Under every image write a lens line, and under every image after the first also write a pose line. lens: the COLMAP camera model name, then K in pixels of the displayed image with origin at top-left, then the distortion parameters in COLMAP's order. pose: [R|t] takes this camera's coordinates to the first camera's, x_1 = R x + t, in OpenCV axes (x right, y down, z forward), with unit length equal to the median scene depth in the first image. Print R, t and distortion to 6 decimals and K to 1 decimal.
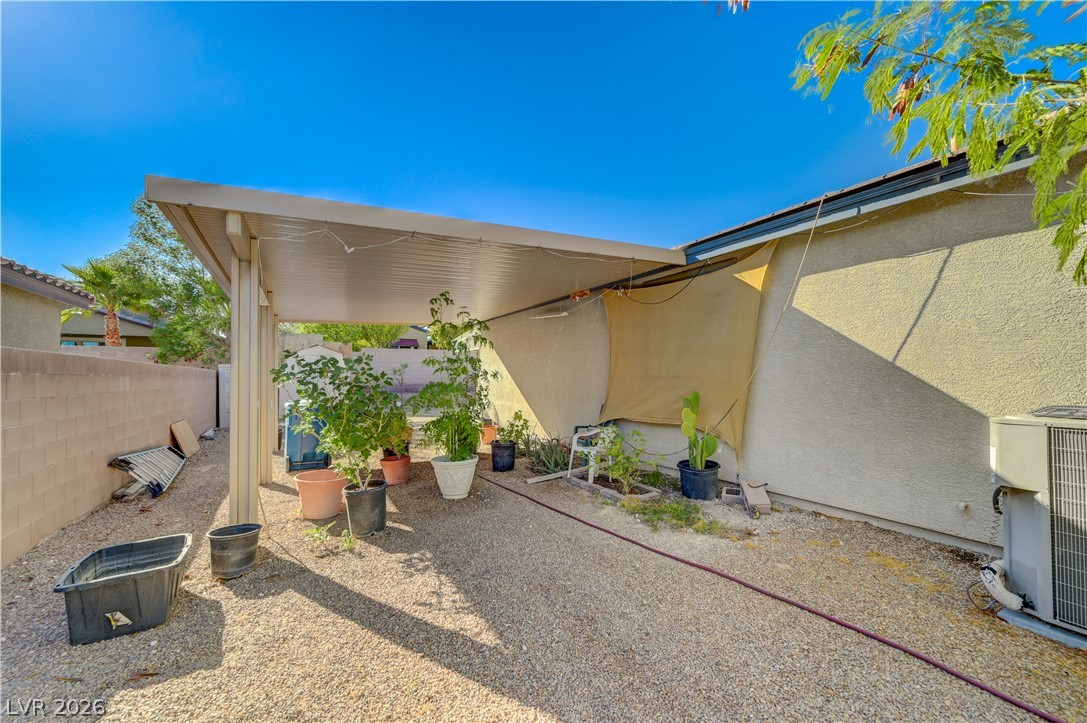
lens RADIAL K [[428.8, 0, 543.5], [0, 428.8, 361.5], [0, 0, 1]] dist [-0.002977, -0.000197]
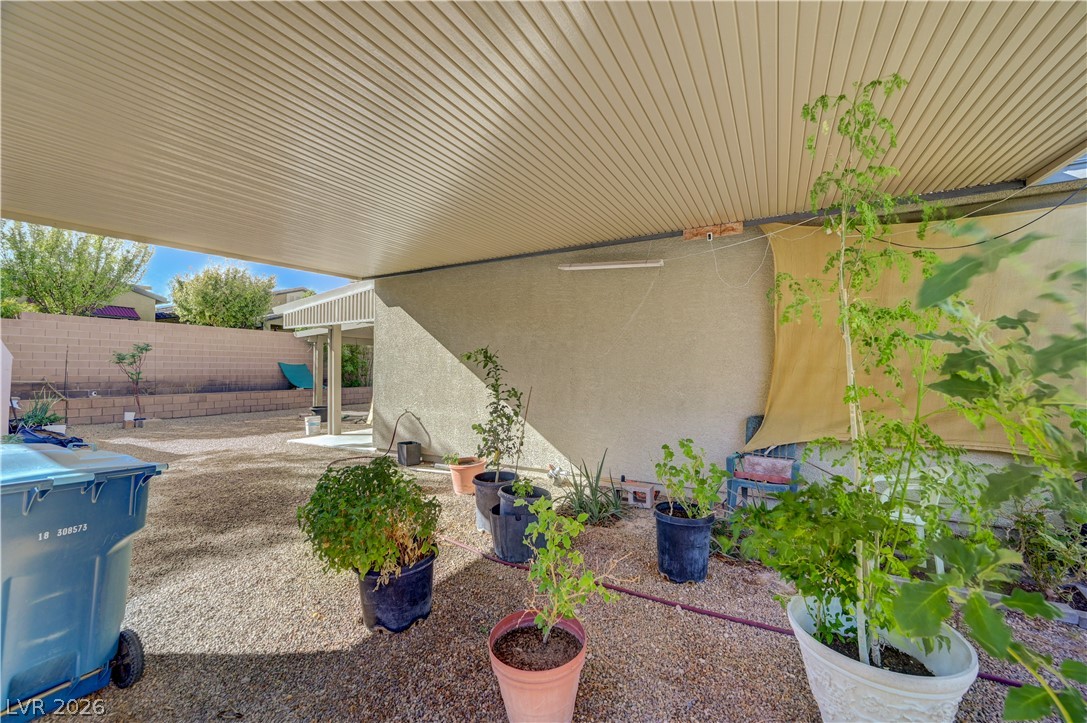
lens RADIAL K [[428.8, 0, 543.5], [0, 428.8, 361.5], [0, 0, 1]] dist [-0.002977, -0.000197]
pose [[0.851492, 0.012675, 0.524214, -0.409792], [-0.022544, 0.999668, 0.012448, 0.019906], [-0.523882, -0.022418, 0.851496, 0.609945]]
